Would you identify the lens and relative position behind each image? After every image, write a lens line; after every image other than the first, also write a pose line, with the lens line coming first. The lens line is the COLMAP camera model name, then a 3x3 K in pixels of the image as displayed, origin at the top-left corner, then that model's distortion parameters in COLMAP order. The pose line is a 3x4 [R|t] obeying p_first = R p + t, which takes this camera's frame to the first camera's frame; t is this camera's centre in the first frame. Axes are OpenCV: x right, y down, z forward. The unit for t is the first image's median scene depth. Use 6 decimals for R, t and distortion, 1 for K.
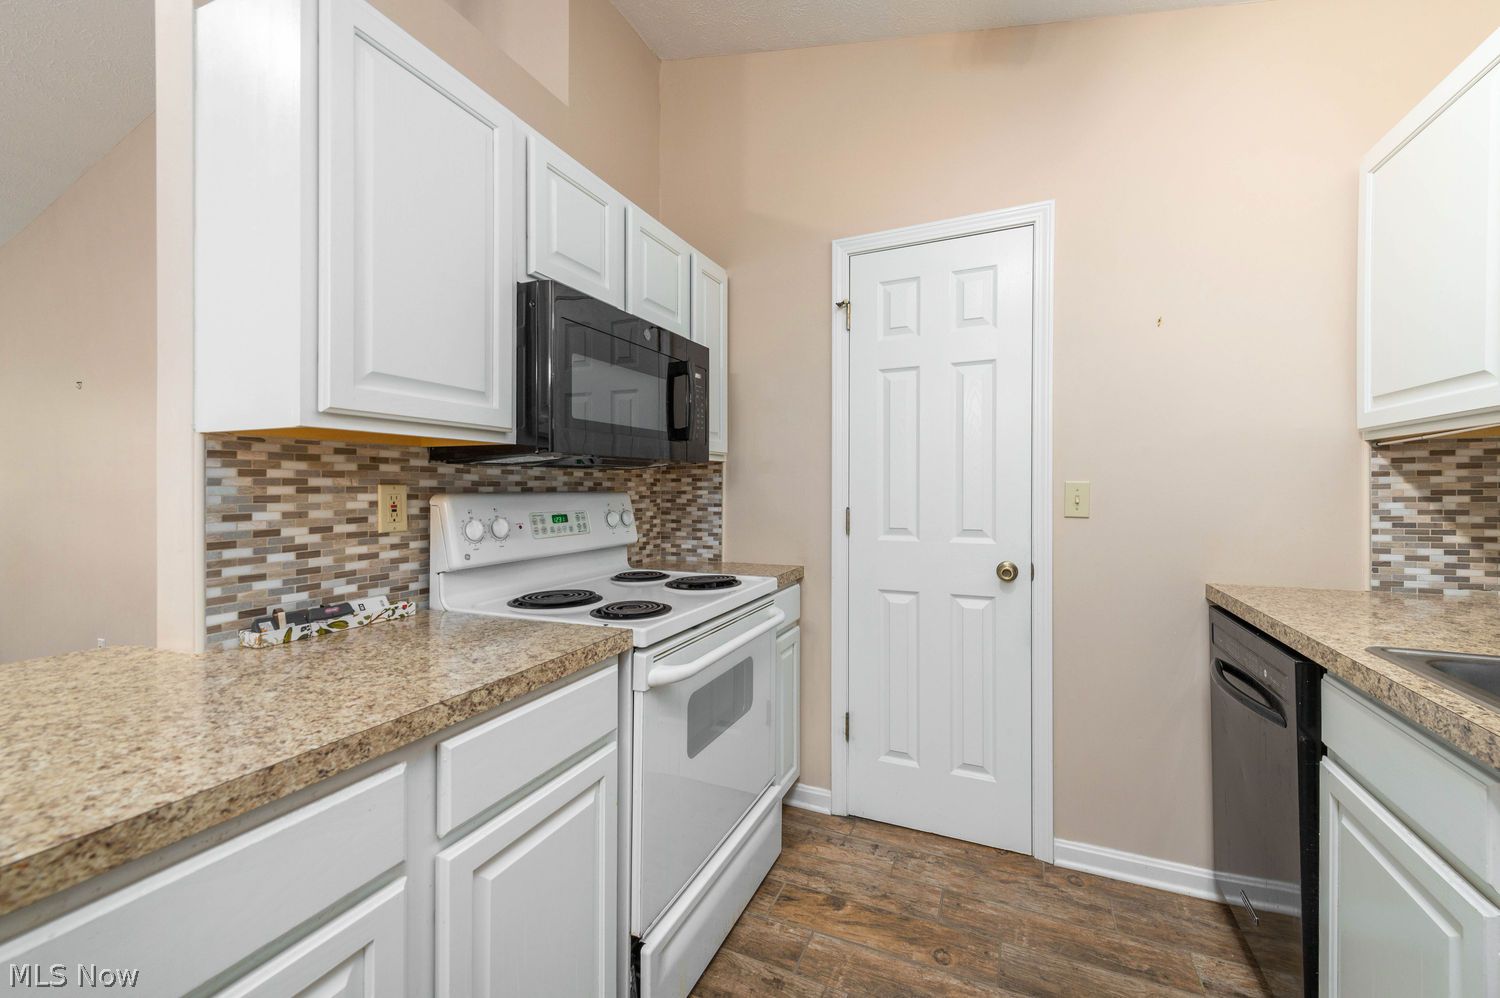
lens RADIAL K [[588.6, 0, 745.5], [0, 588.6, 493.5], [0, 0, 1]] dist [0.013000, -0.002356]
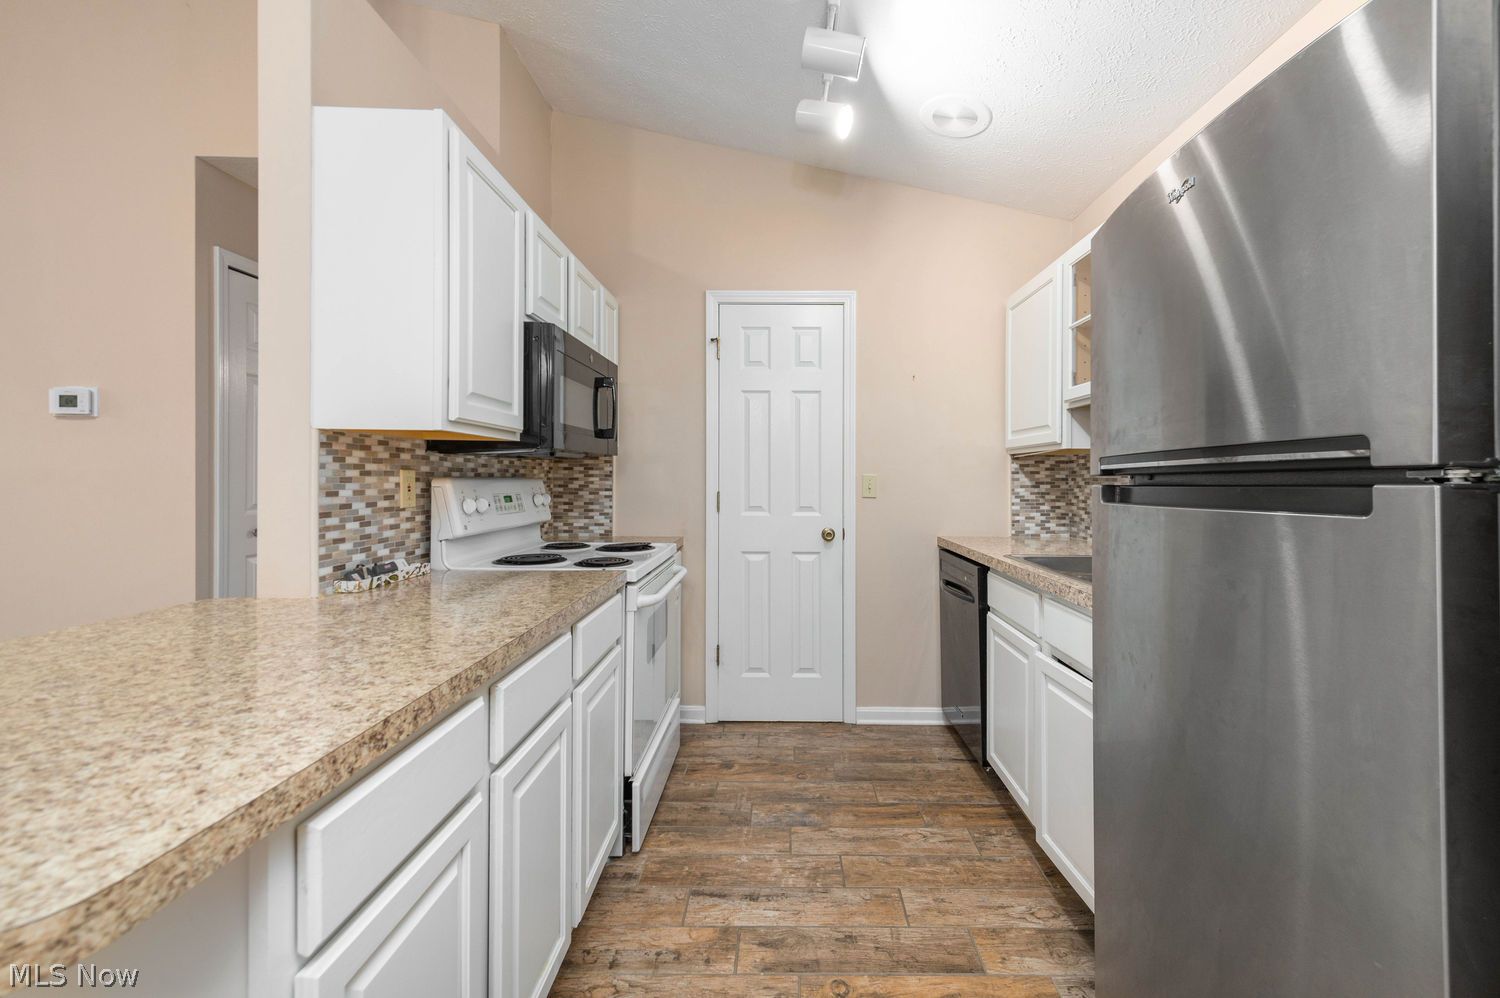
lens RADIAL K [[588.6, 0, 751.0], [0, 588.6, 467.4], [0, 0, 1]] dist [0.013000, -0.002356]
pose [[0.931859, 0.017681, 0.362389, -0.307904], [-0.008020, 0.999572, -0.028147, 0.007882], [-0.362731, 0.023323, 0.931602, -0.349447]]
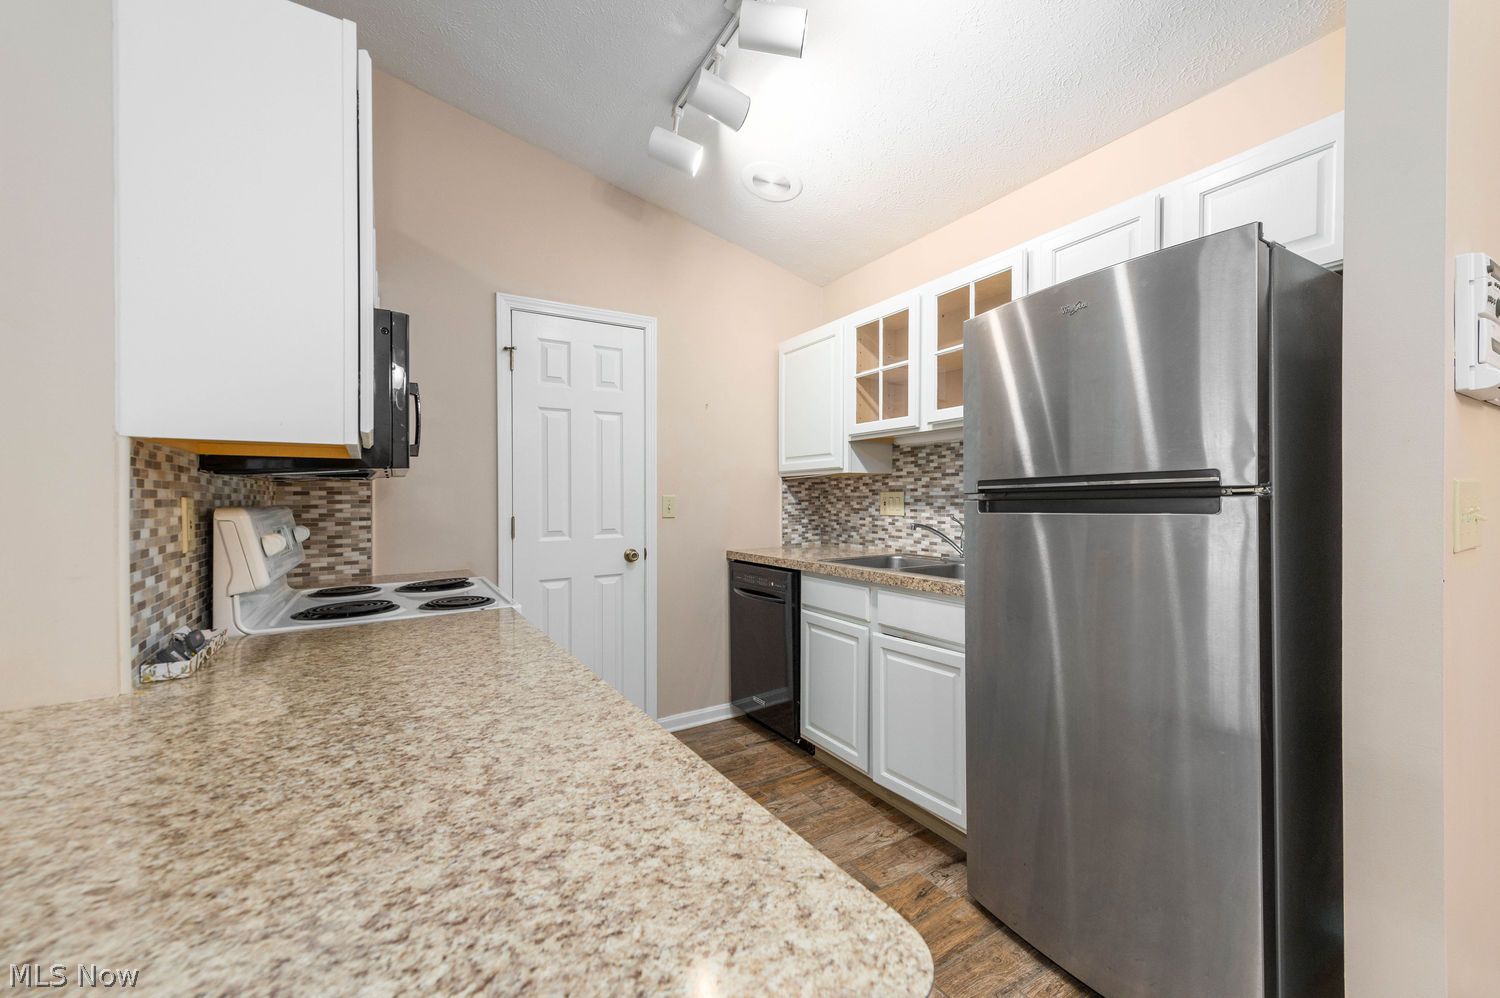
lens RADIAL K [[588.6, 0, 733.5], [0, 588.6, 495.7], [0, 0, 1]] dist [0.013000, -0.002356]
pose [[0.607860, 0.001528, 0.794042, -0.657735], [0.015258, 0.999791, -0.013605, 0.005576], [-0.793897, 0.020386, 0.607710, -0.136588]]
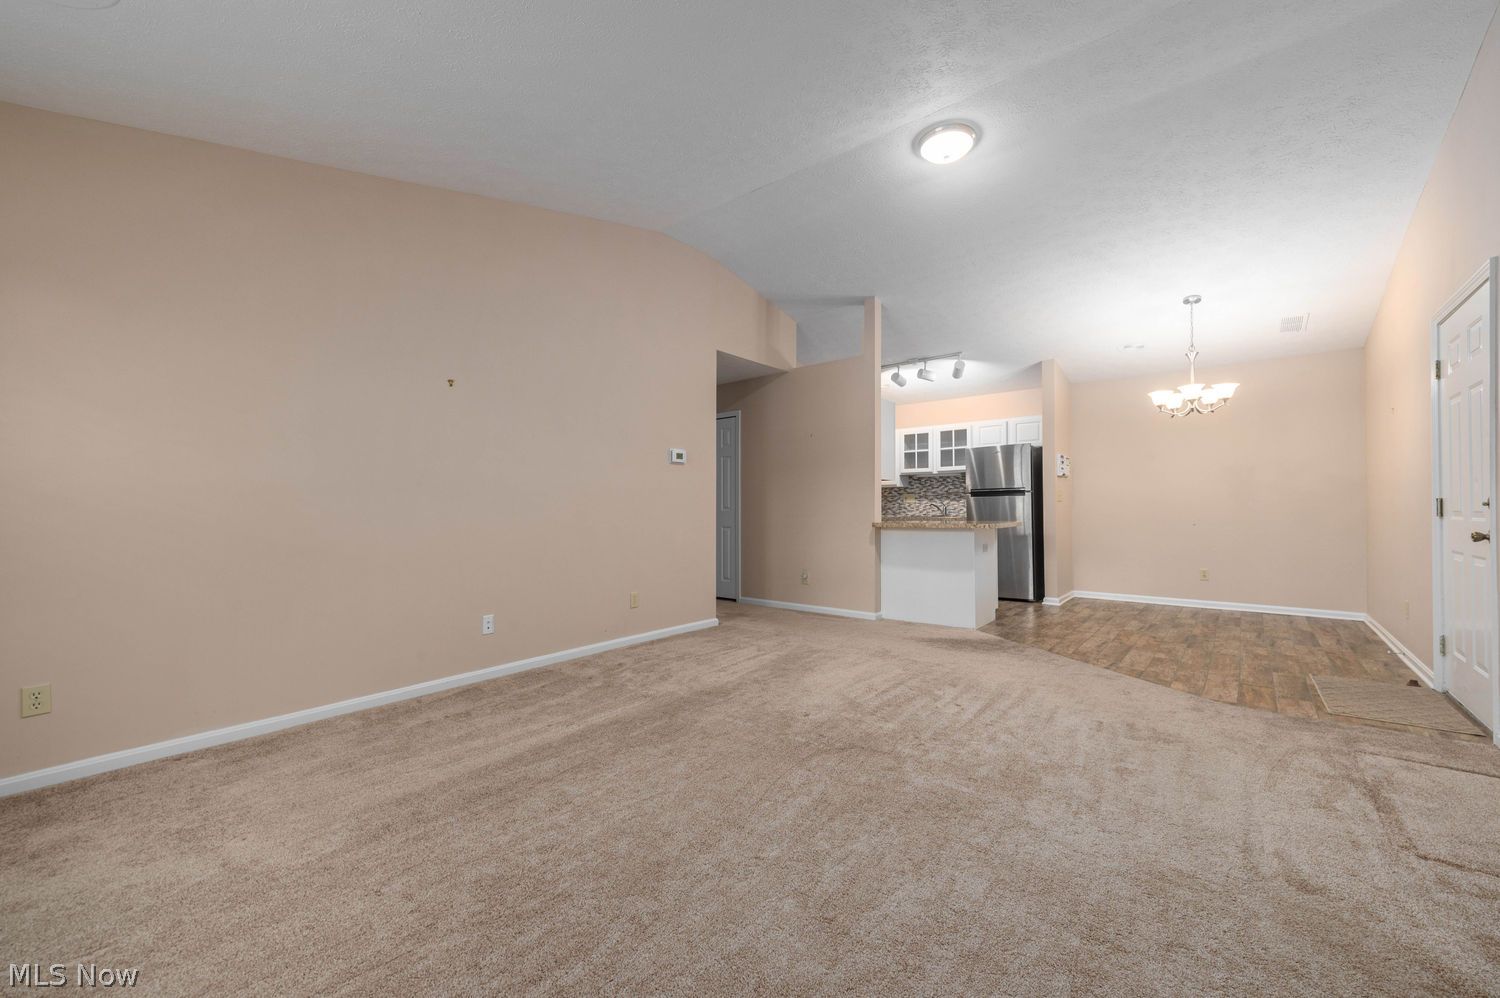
lens RADIAL K [[588.6, 0, 762.0], [0, 588.6, 497.2], [0, 0, 1]] dist [0.013000, -0.002356]
pose [[0.250075, 0.022678, 0.967961, -5.320722], [0.012153, 0.999573, -0.026558, 0.165110], [-0.968150, 0.018405, 0.249693, 0.834379]]
